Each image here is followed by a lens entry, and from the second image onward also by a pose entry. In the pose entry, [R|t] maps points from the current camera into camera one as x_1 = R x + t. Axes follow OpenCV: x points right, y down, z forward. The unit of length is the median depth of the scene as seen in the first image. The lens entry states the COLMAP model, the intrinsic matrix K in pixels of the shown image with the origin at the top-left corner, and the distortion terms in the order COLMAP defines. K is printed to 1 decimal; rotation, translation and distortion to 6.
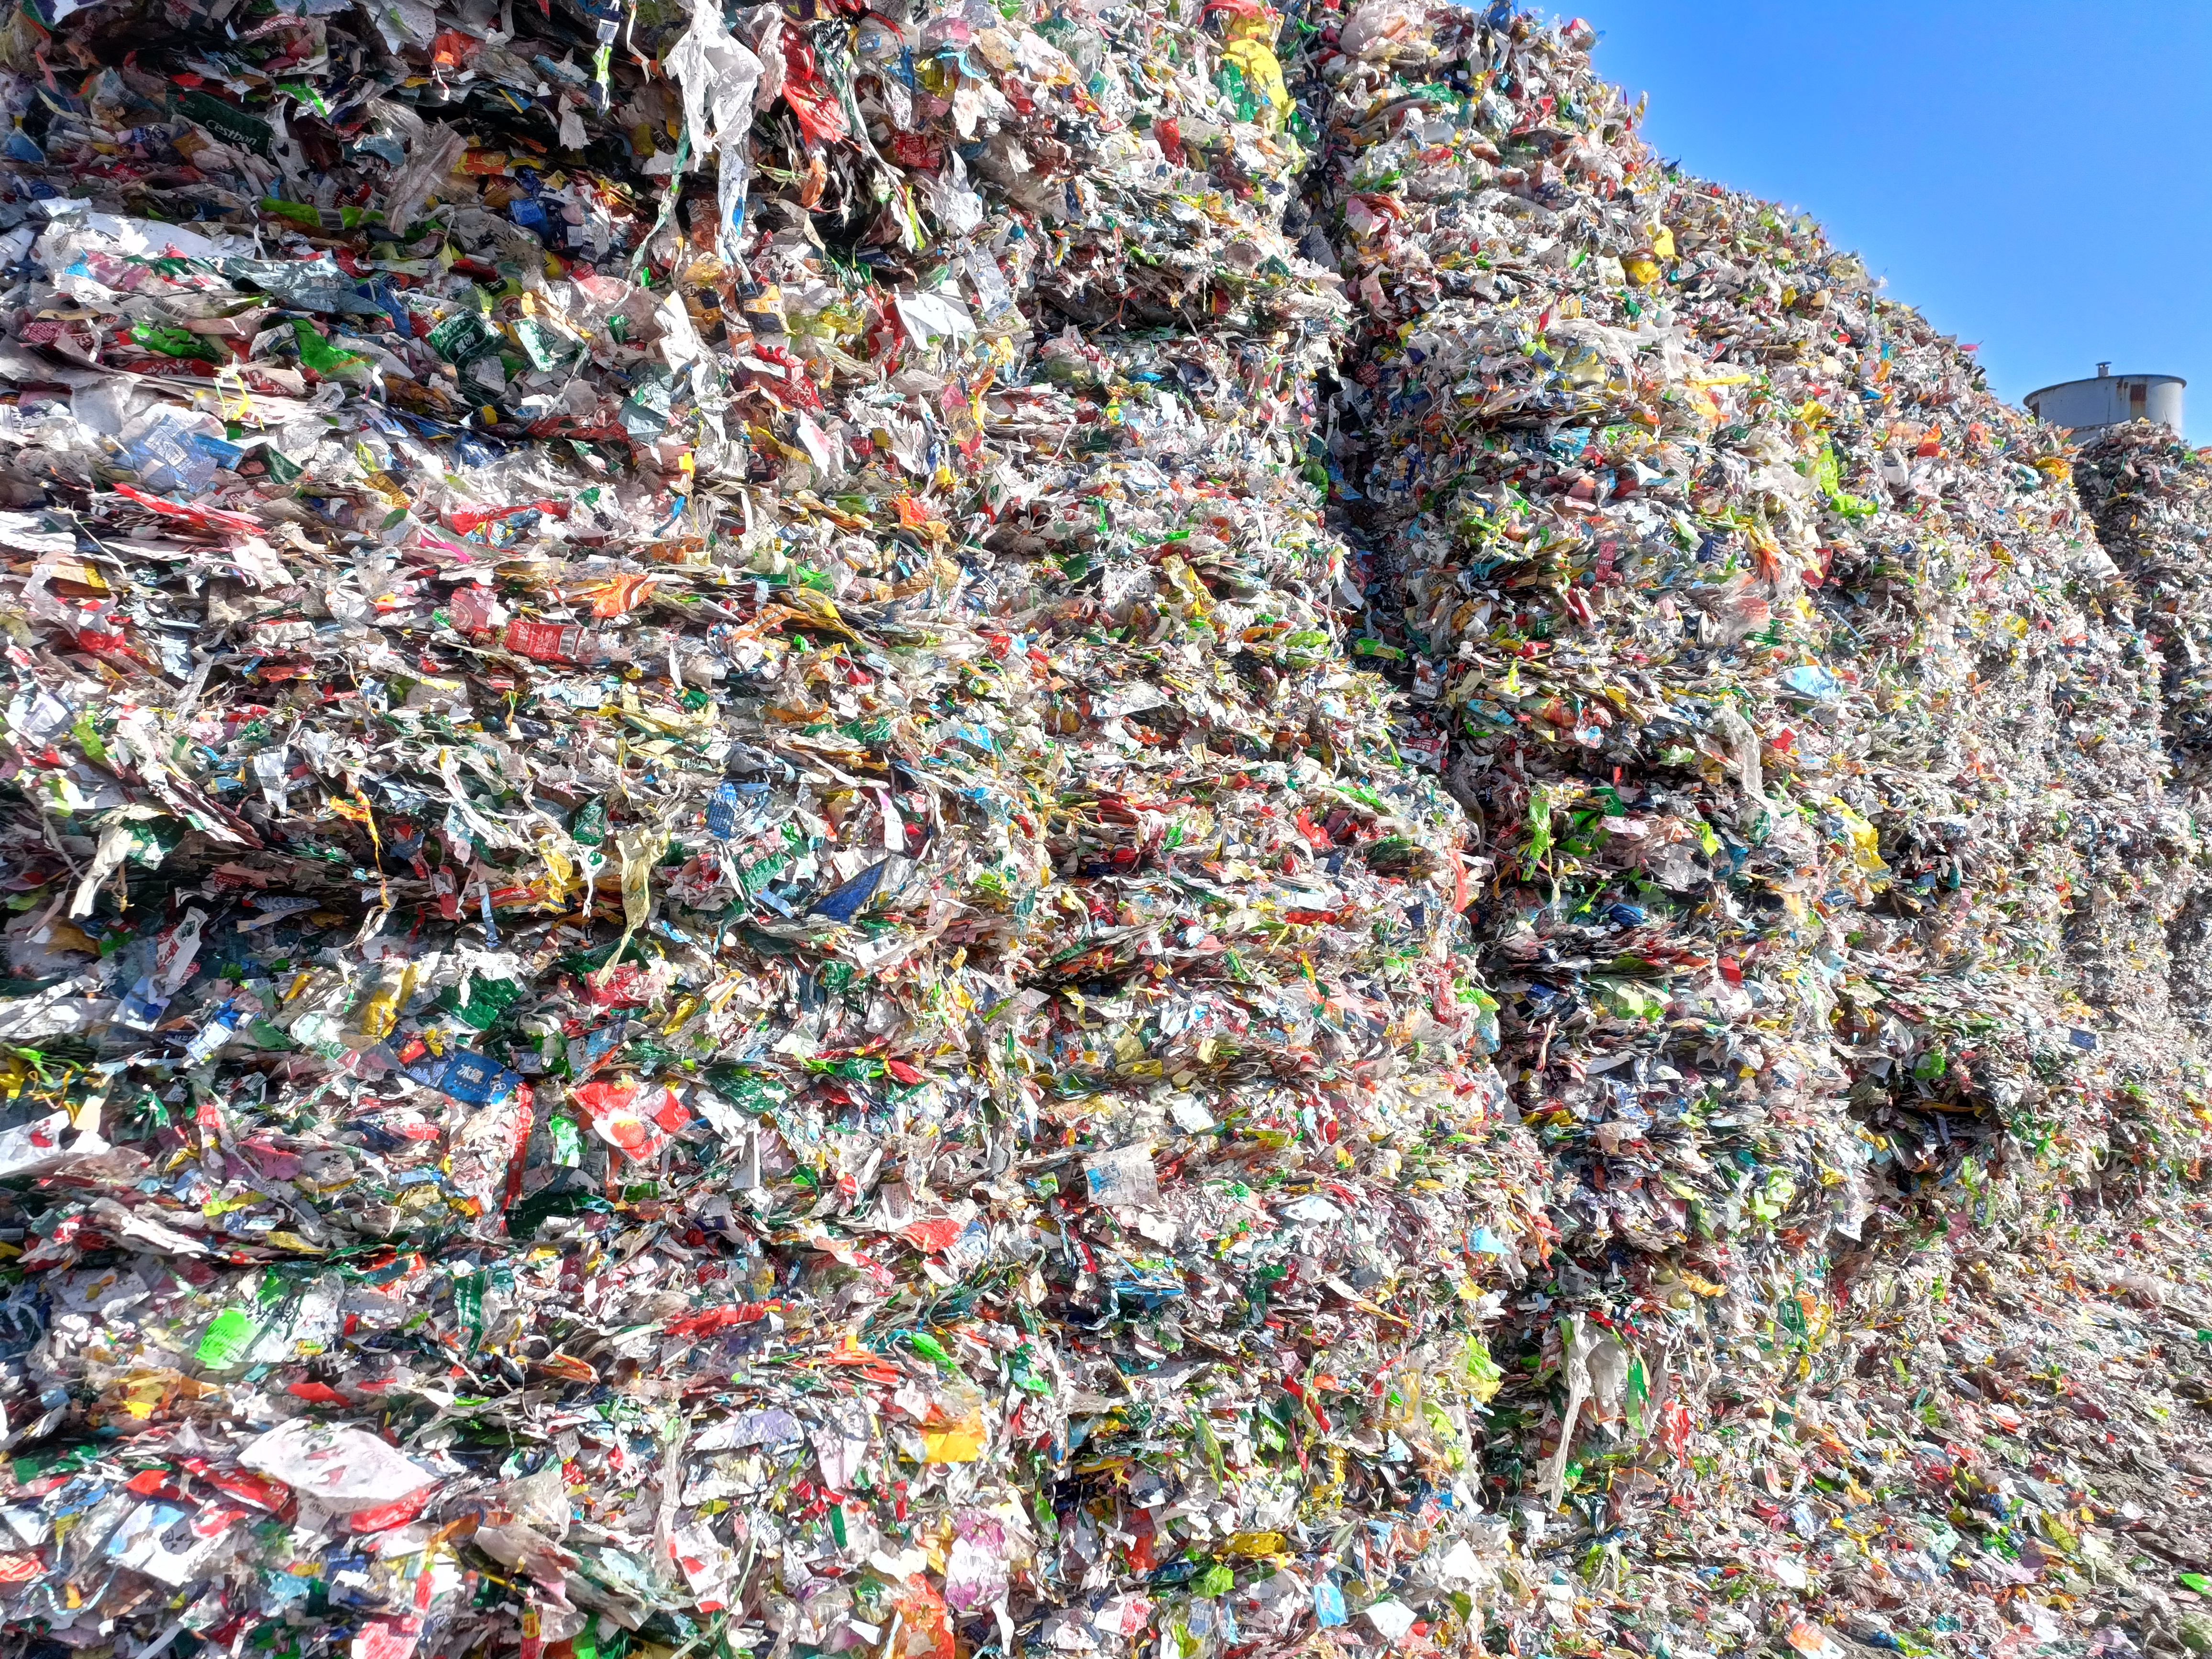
lens RADIAL K [[1581.7, 0, 1099.1], [0, 1581.7, 834.6], [0, 0, 1]] dist [0.070862, -0.065690]
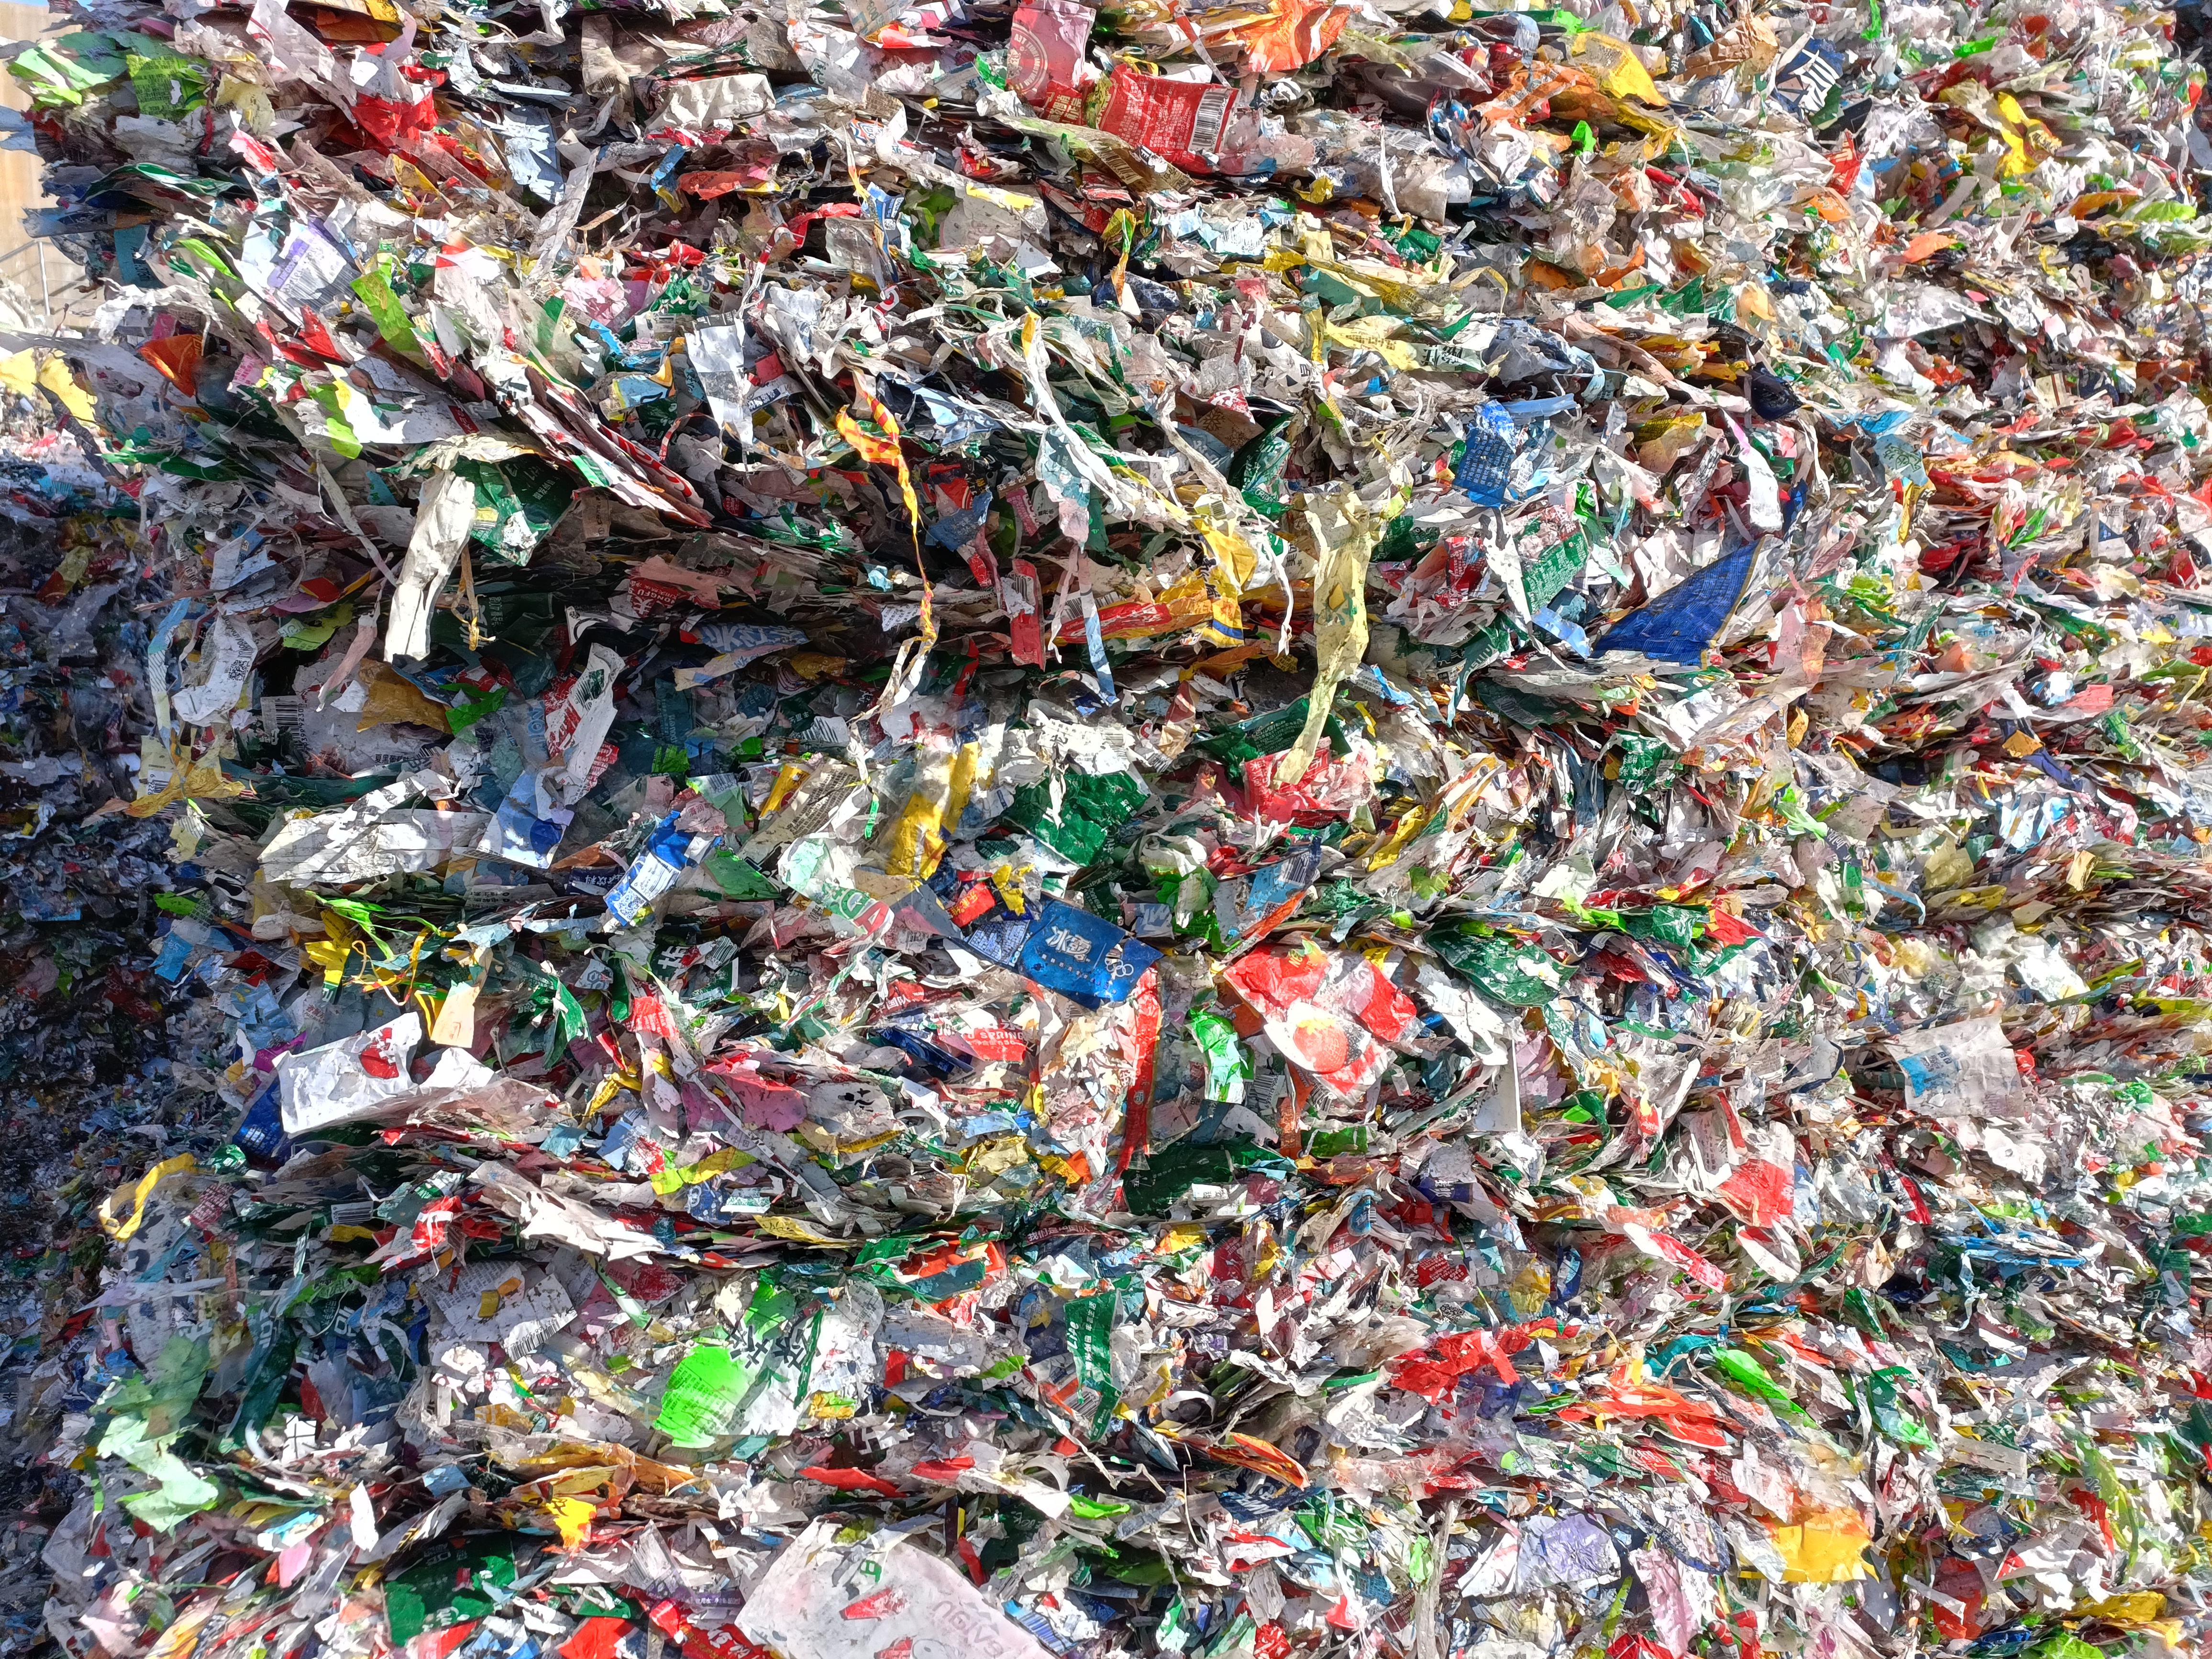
lens RADIAL K [[1581.7, 0, 1099.1], [0, 1581.7, 834.6], [0, 0, 1]] dist [0.070862, -0.065690]
pose [[0.976354, 0.009505, -0.215967, -0.254951], [0.022746, 0.988971, 0.146355, 0.030706], [0.214976, -0.147807, 0.965370, 0.458878]]
